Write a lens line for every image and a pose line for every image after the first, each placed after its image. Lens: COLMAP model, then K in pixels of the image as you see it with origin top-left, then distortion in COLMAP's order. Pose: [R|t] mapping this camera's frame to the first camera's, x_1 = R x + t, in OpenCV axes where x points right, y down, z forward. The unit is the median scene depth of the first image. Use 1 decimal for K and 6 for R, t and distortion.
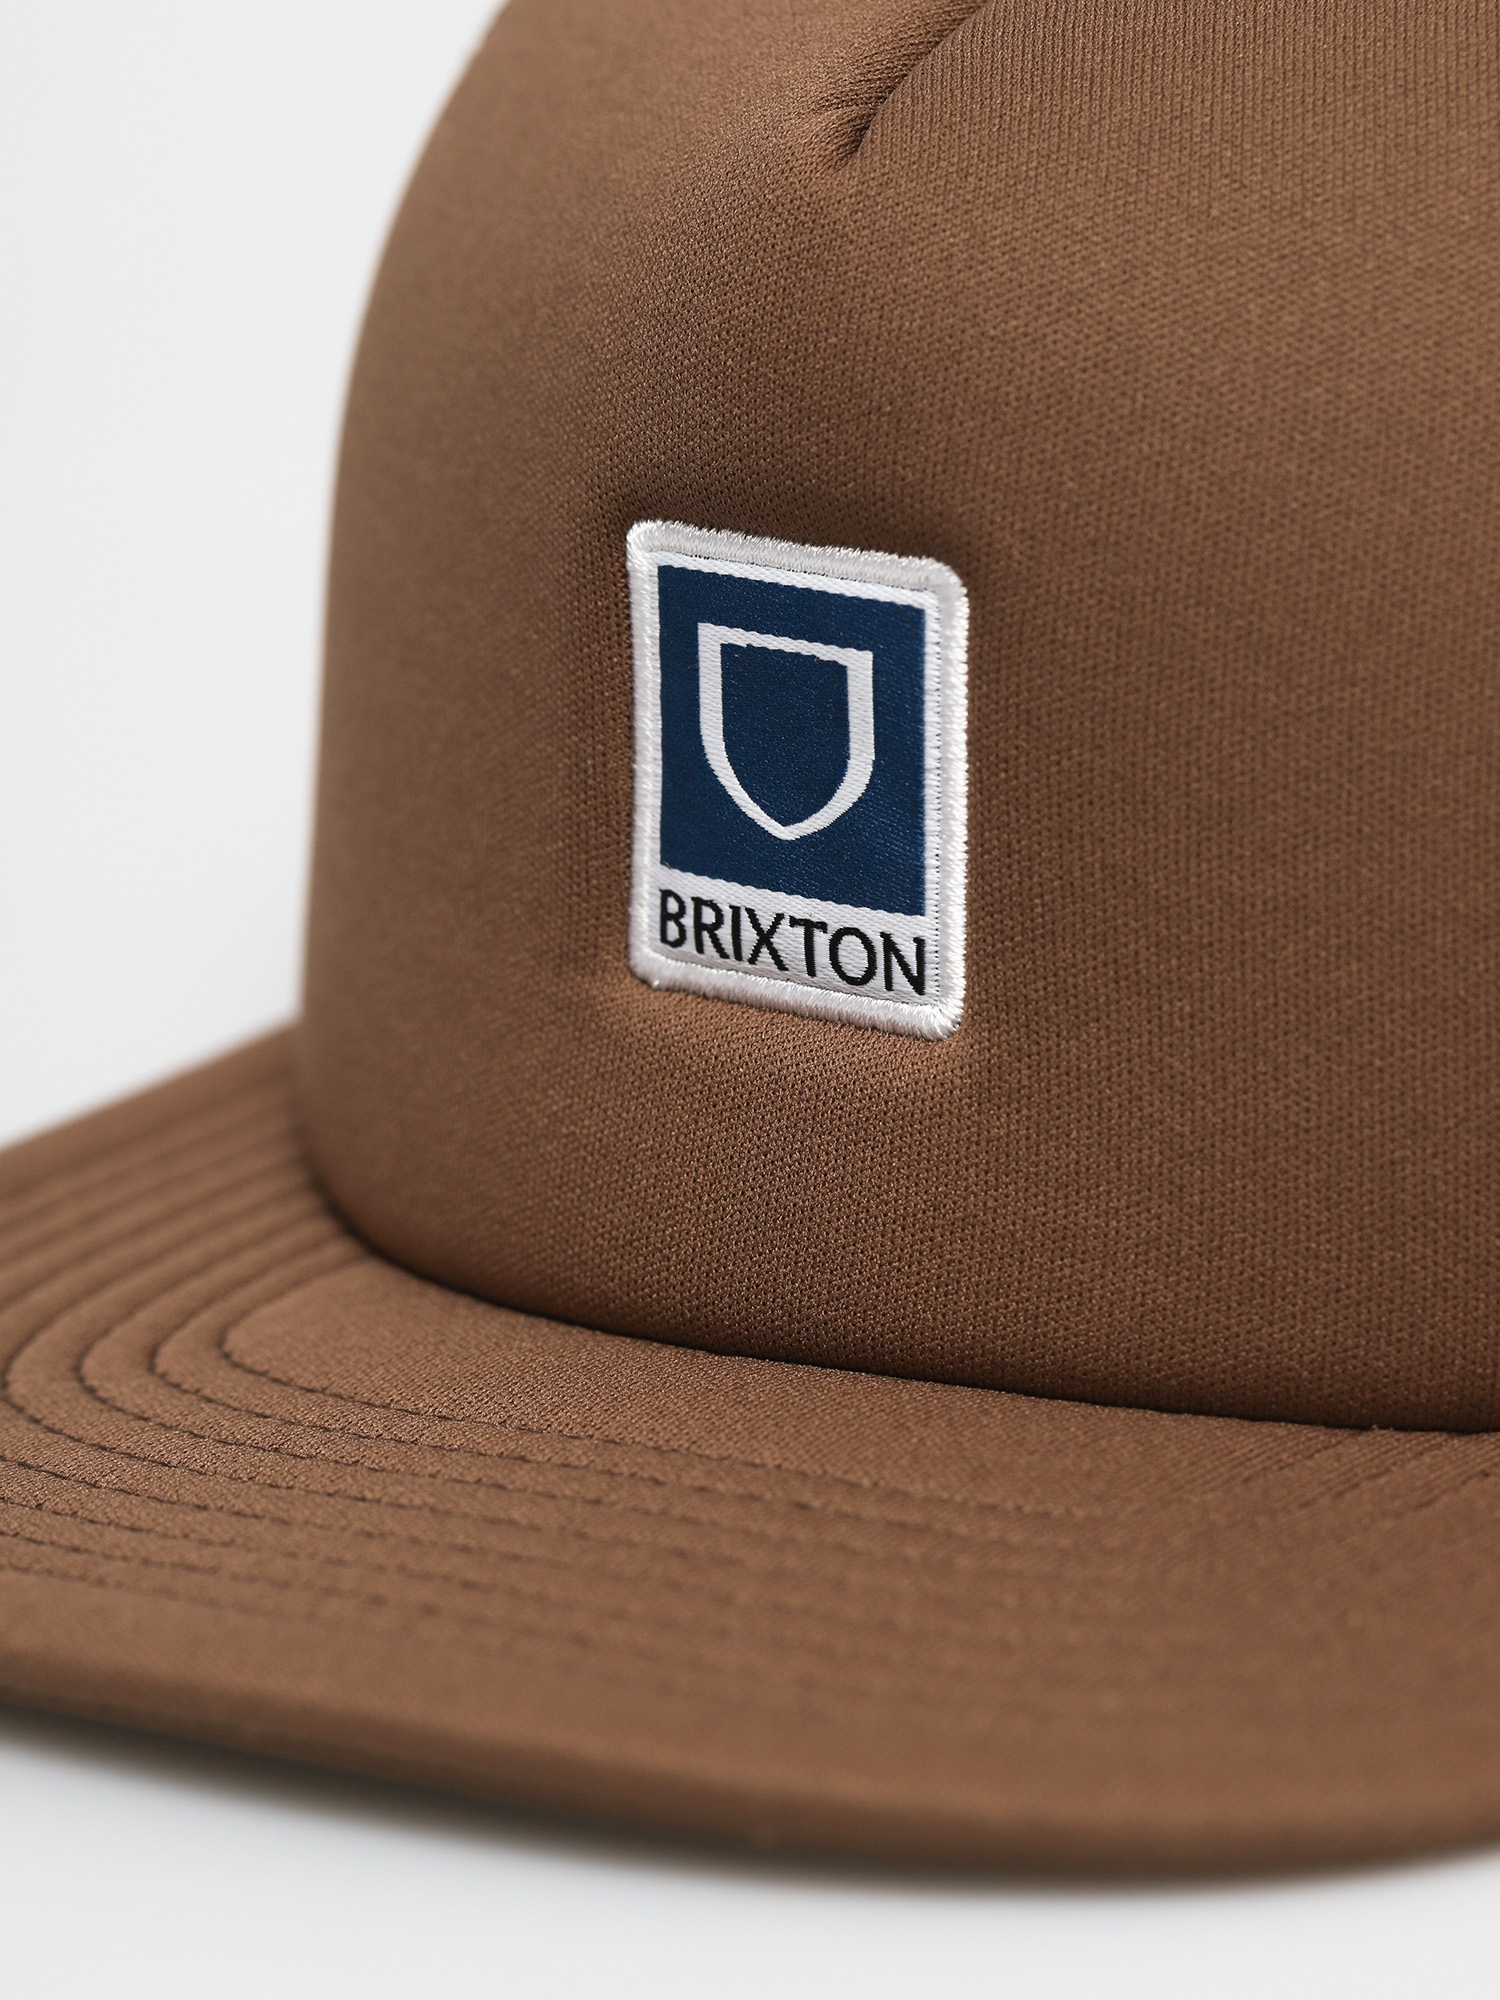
lens RADIAL K [[5633.9, 0, 750.8], [0, 5633.9, 1003.3], [0, 0, 1]] dist [0.378726, 0.000000]
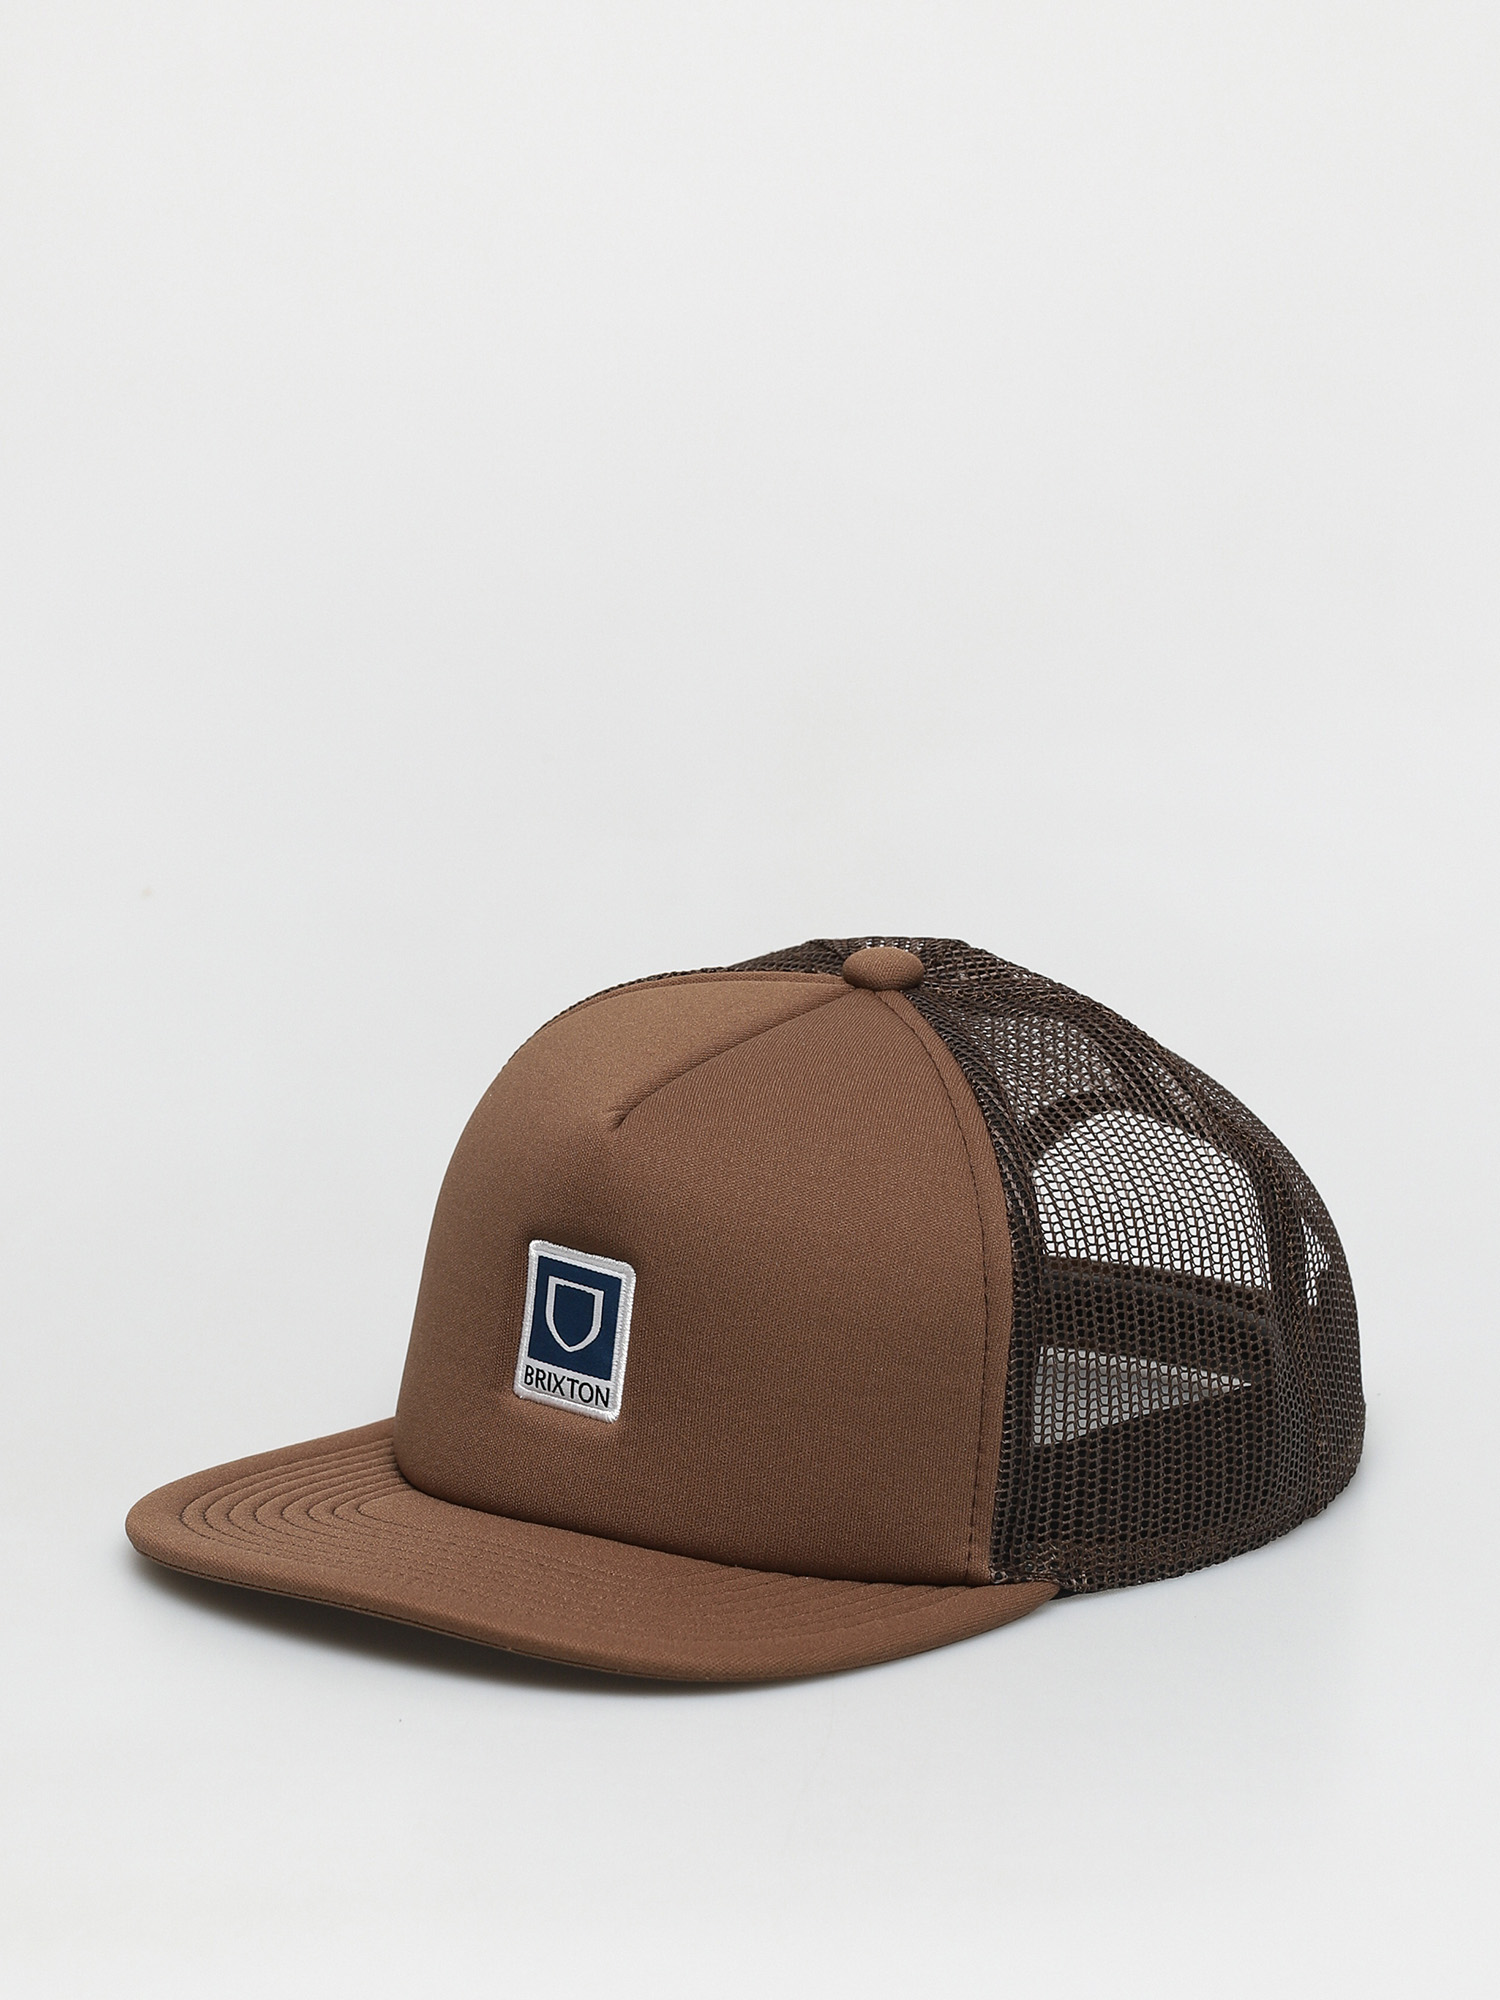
lens RADIAL K [[5633.9, 0, 754.2], [0, 5633.9, 998.8], [0, 0, 1]] dist [0.378726, 0.000000]
pose [[0.993367, 0.110368, -0.032256, 0.178253], [-0.113579, 0.985556, -0.125611, 0.149943], [0.017927, 0.128442, 0.991555, -1.964268]]
